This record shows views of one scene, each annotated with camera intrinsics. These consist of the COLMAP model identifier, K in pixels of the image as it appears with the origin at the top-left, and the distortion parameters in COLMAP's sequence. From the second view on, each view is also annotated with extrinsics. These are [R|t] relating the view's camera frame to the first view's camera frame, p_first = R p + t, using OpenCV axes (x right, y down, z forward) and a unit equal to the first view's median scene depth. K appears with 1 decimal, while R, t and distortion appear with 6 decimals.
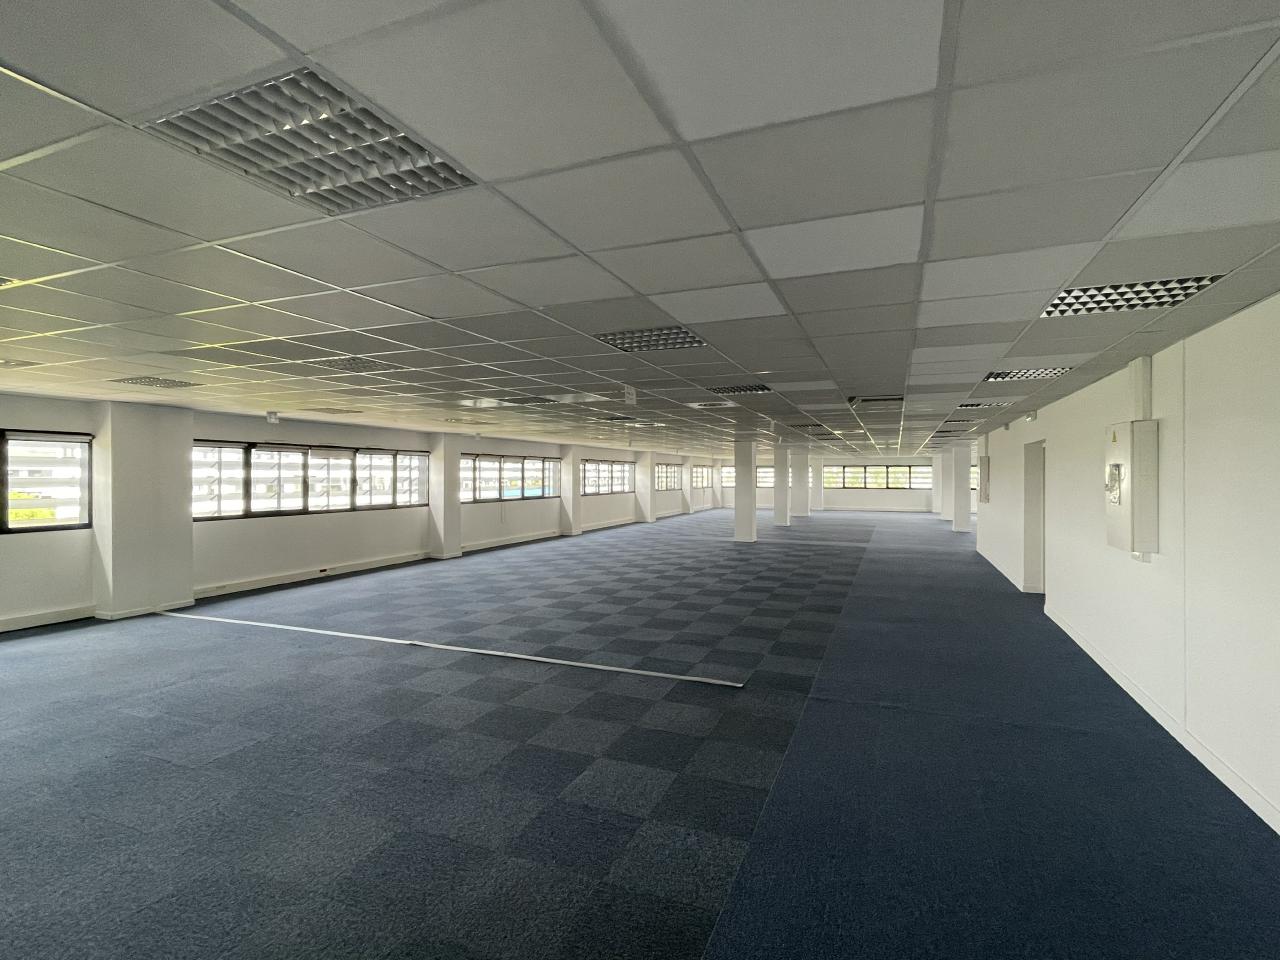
lens RADIAL K [[623.7, 0, 640.0], [0, 623.7, 480.0], [0, 0, 1]] dist [0.003442, 0.000475]
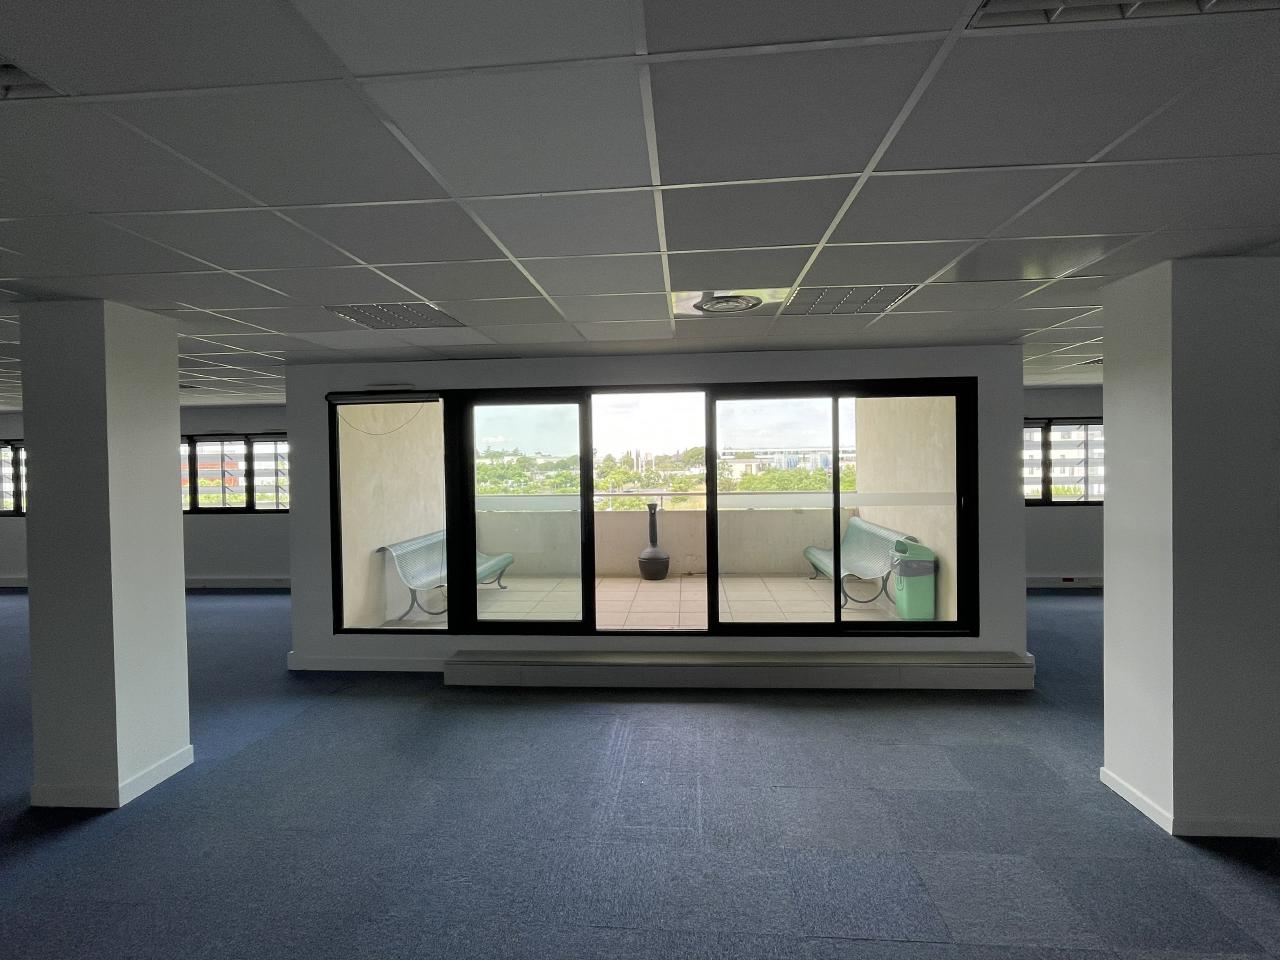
lens RADIAL K [[654.0, 0, 640.0], [0, 654.0, 480.0], [0, 0, 1]] dist [0.001346, 0.000116]
pose [[0.295109, 0.021086, -0.955231, 0.464815], [0.007957, 0.999668, 0.024525, -0.007888], [0.955431, -0.014838, 0.294843, 1.152386]]
